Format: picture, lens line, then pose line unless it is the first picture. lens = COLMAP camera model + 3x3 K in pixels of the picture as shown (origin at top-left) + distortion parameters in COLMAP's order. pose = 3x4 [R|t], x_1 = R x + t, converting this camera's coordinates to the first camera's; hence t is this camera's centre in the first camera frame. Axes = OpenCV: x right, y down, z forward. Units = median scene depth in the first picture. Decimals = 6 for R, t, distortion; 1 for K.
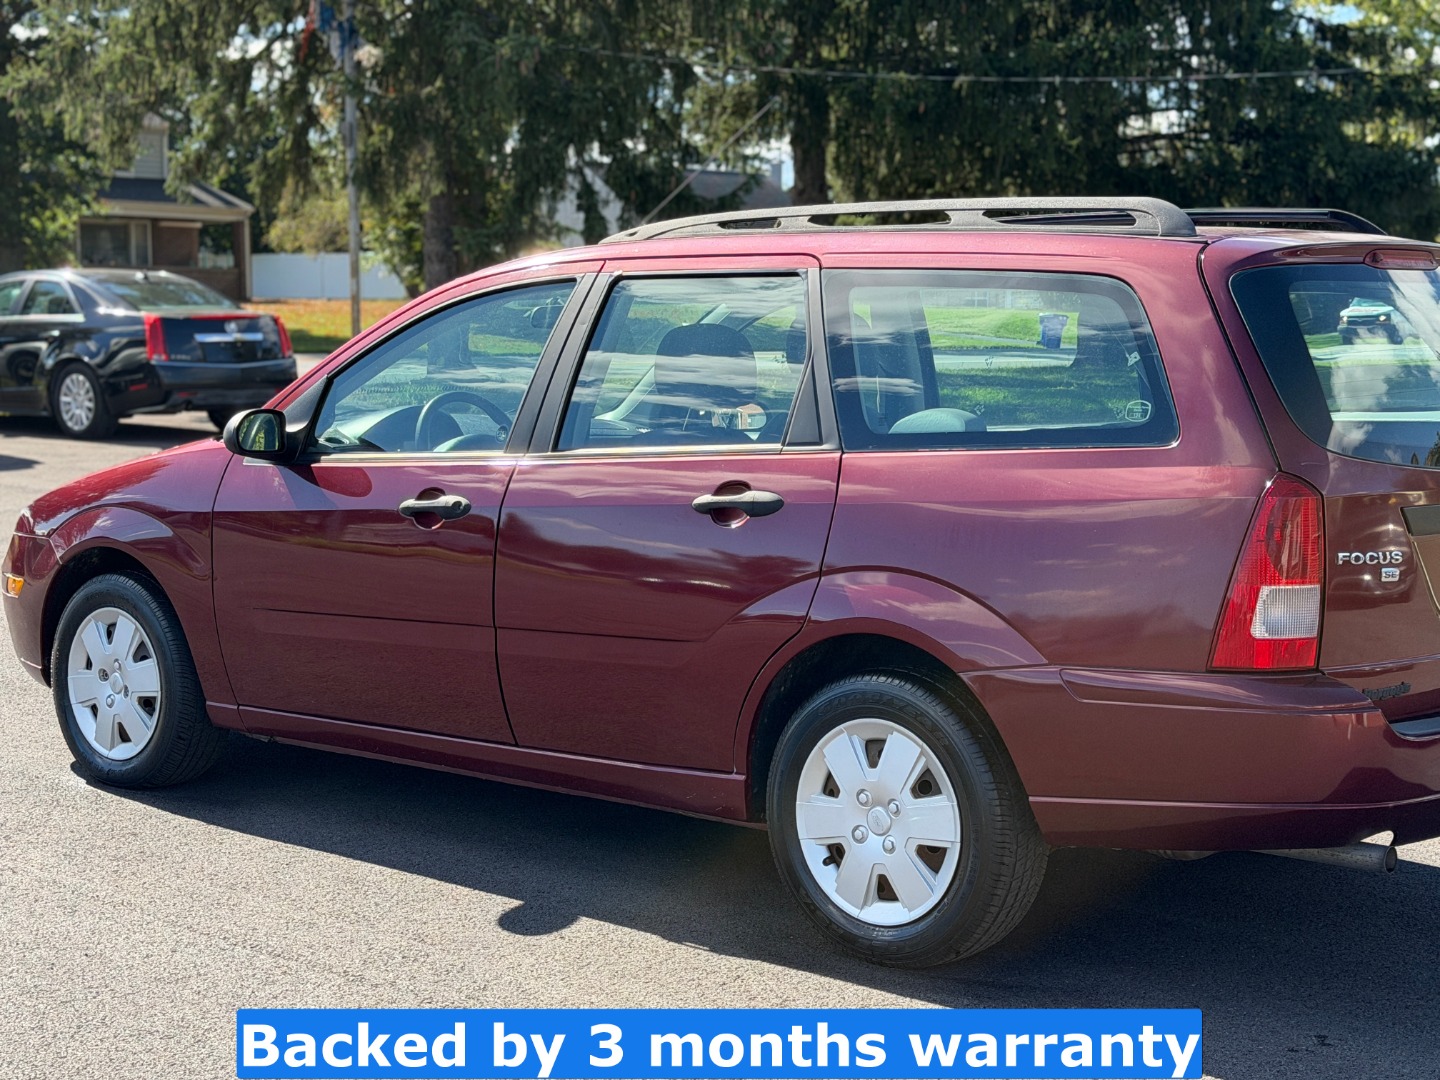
lens RADIAL K [[2325.2, 0, 719.9], [0, 2325.2, 532.0], [0, 0, 1]] dist [0.118255, 0.000000]
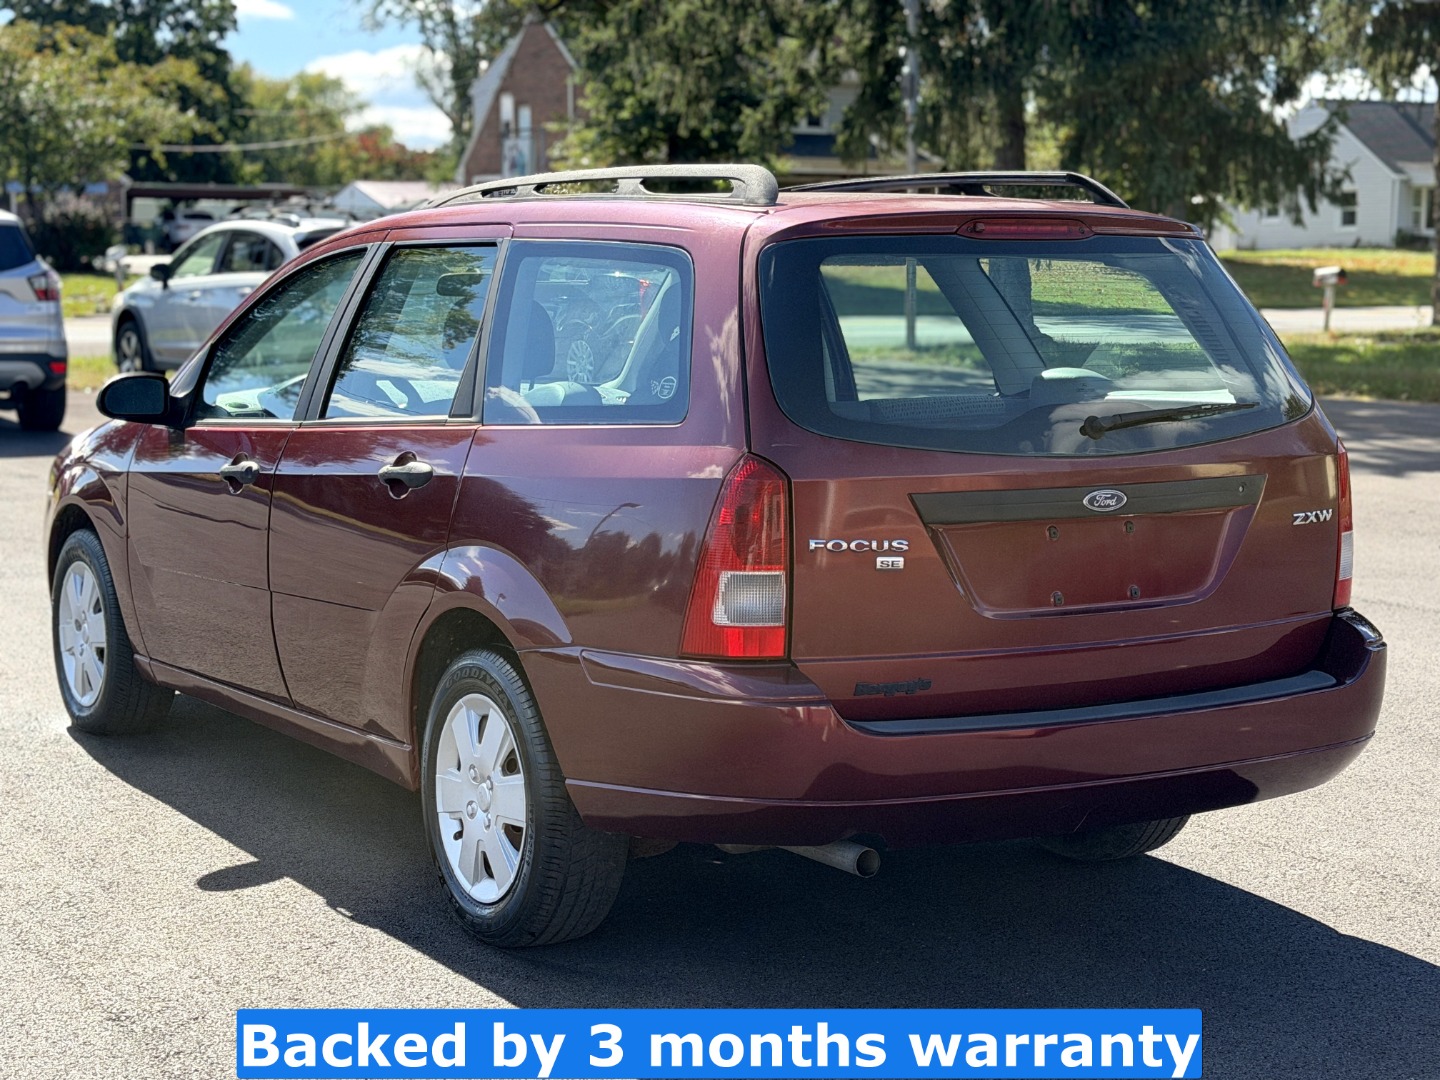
lens RADIAL K [[2476.8, 0, 723.4], [0, 2476.8, 547.0], [0, 0, 1]] dist [0.161619, 0.000000]
pose [[0.952119, 0.030776, -0.304176, 0.465808], [-0.025514, 0.999448, 0.021260, -0.007380], [0.304662, -0.012481, 0.952379, 0.023387]]
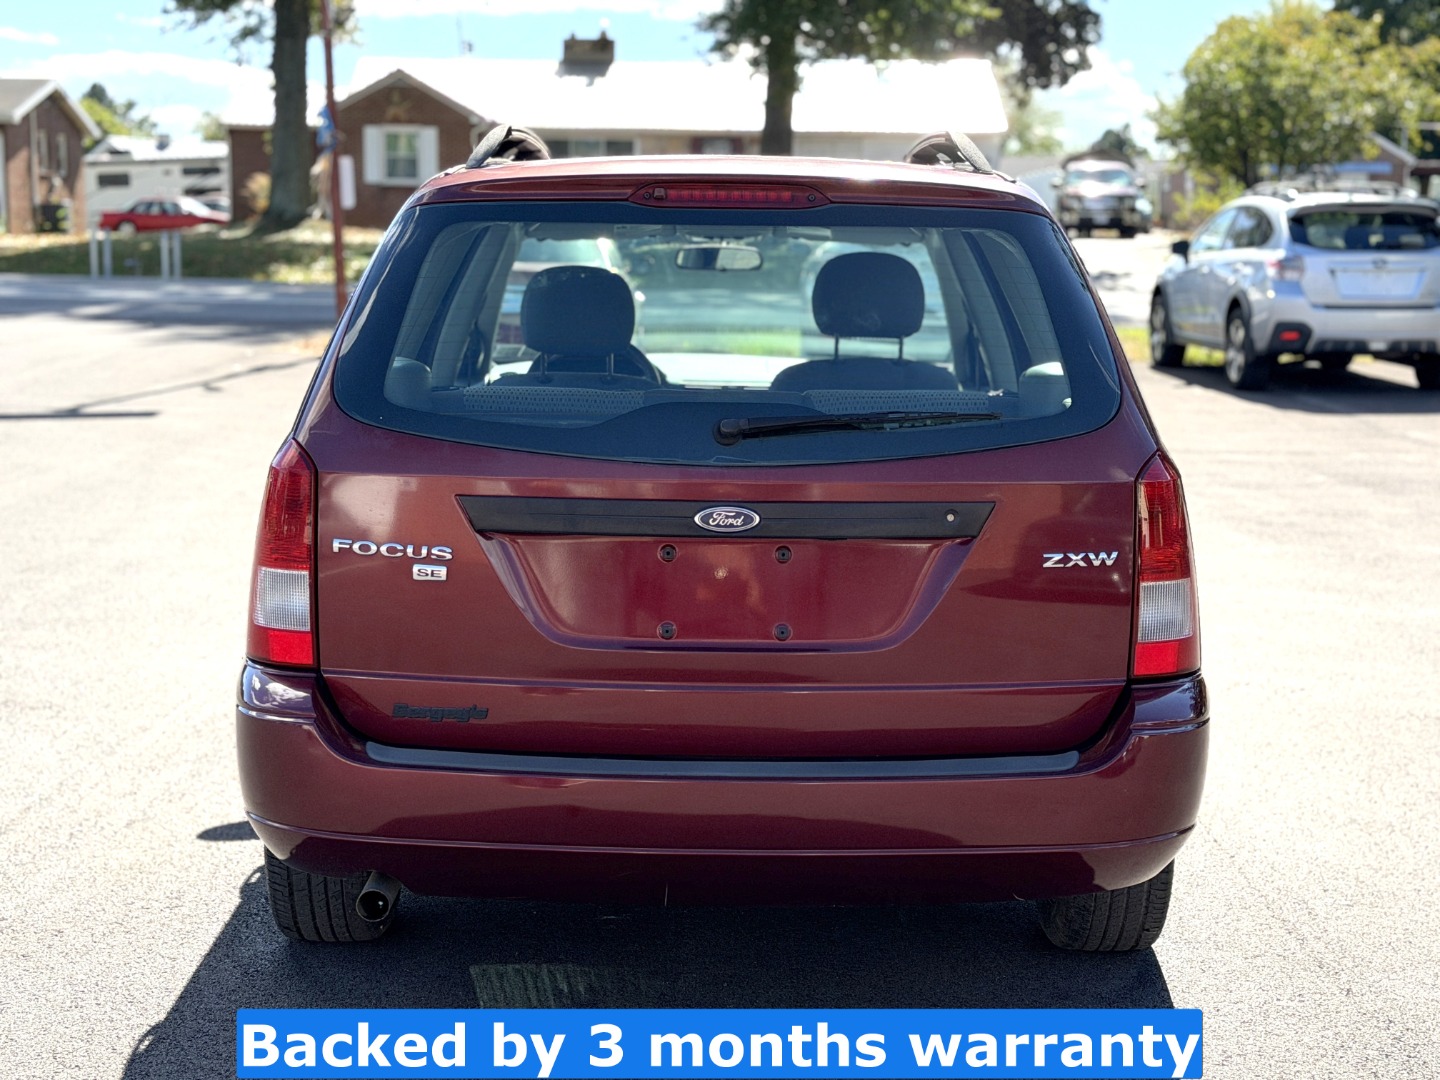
lens RADIAL K [[2325.2, 0, 719.0], [0, 2325.2, 546.7], [0, 0, 1]] dist [0.118255, 0.000000]
pose [[0.647414, 0.101033, -0.755412, 0.864094], [-0.076988, 0.994774, 0.067064, -0.048388], [0.758240, 0.014739, 0.651809, 0.470432]]
